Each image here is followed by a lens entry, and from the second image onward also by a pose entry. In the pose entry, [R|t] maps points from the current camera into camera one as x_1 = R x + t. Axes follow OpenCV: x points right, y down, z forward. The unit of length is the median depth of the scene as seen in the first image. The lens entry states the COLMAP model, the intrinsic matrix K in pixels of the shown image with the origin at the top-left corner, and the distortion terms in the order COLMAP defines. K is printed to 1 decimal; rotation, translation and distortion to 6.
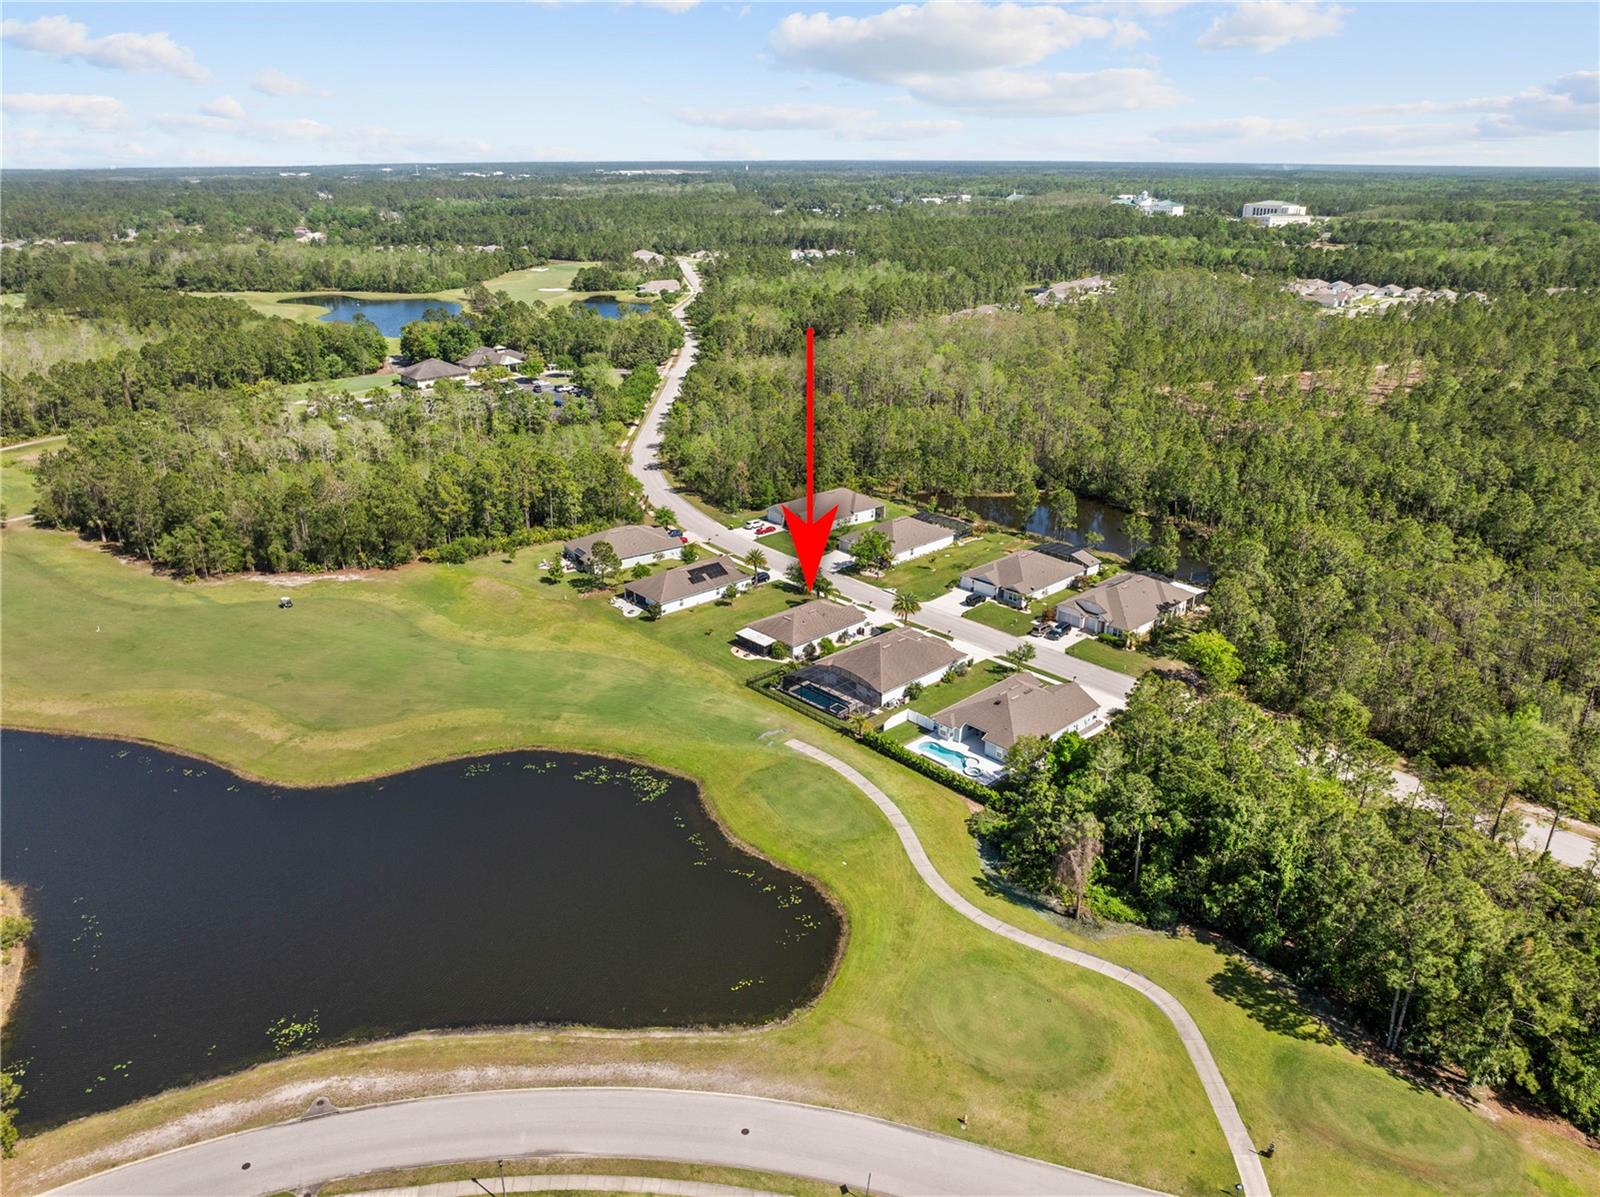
lens RADIAL K [[1119.4, 0, 800.0], [0, 1119.4, 598.5], [0, 0, 1]] dist [-0.034865, 0.003708]
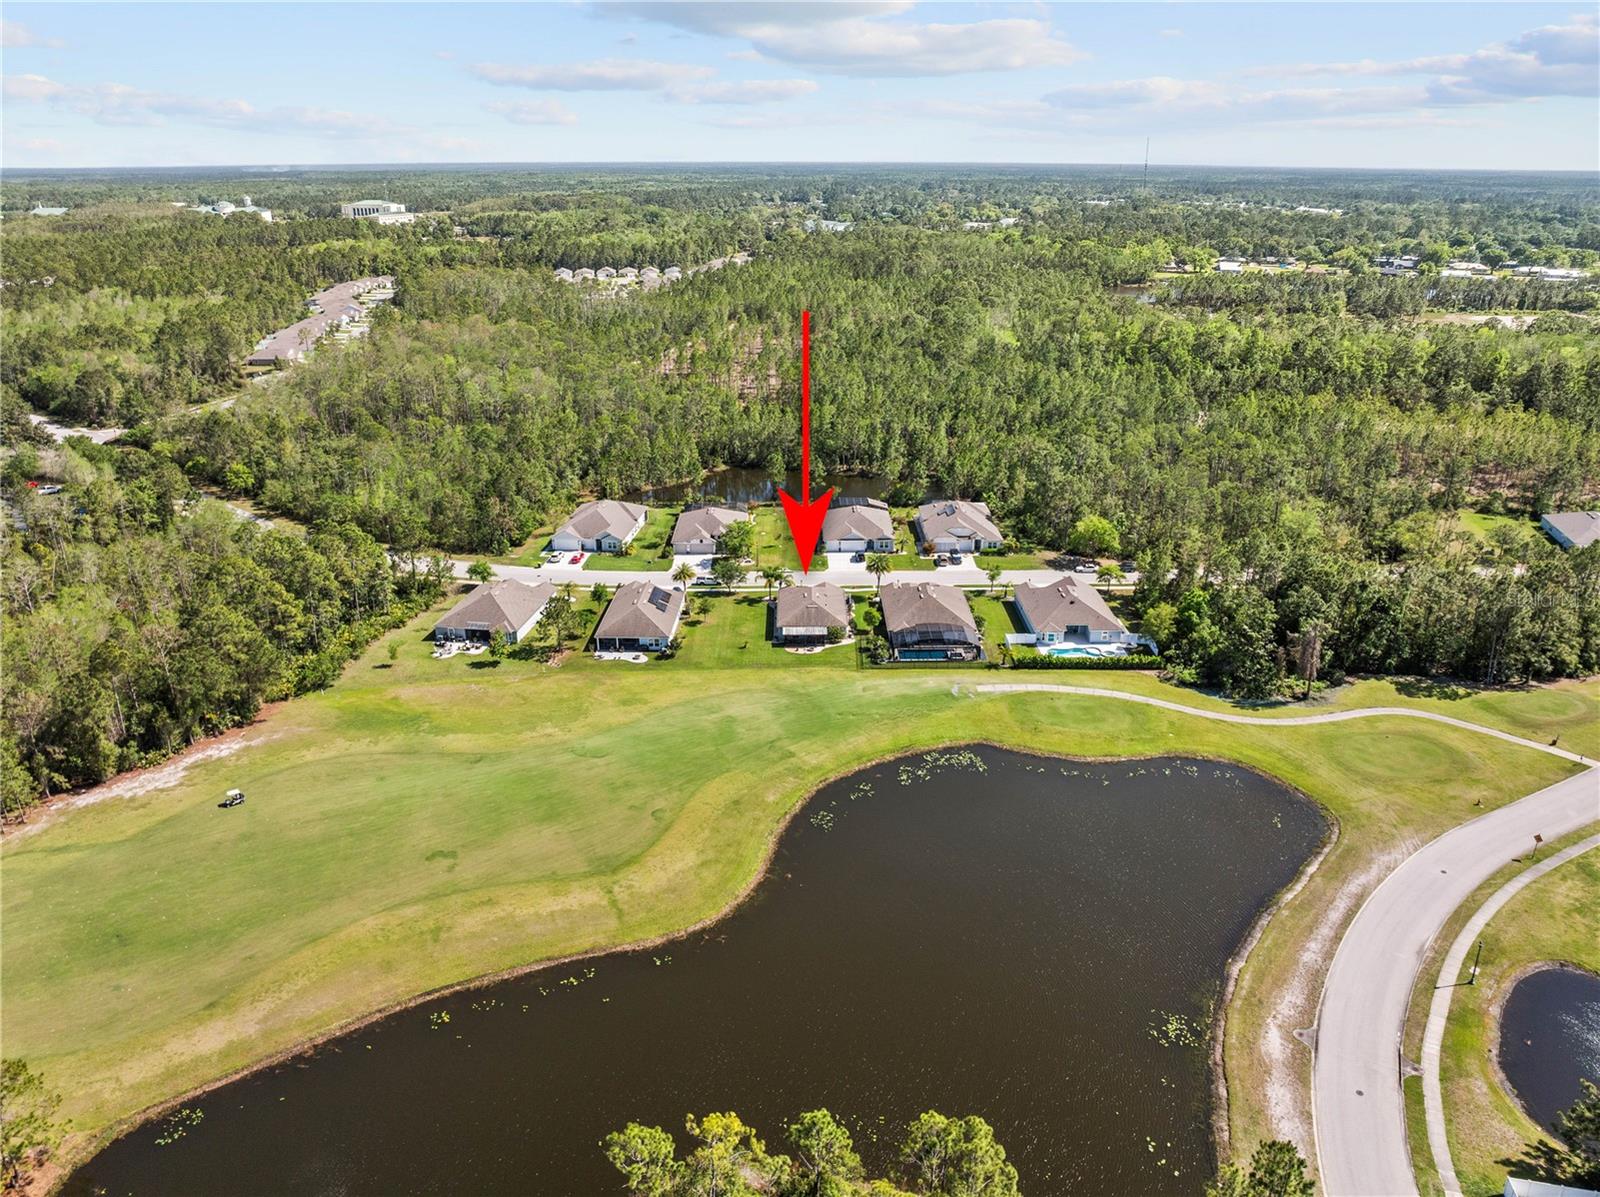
lens RADIAL K [[1119.4, 0, 800.0], [0, 1119.4, 598.5], [0, 0, 1]] dist [-0.034865, 0.003708]
pose [[0.673977, -0.267162, 0.688752, -0.839739], [0.267339, 0.957333, 0.109738, -0.122243], [-0.688683, 0.110169, 0.716644, 0.307922]]
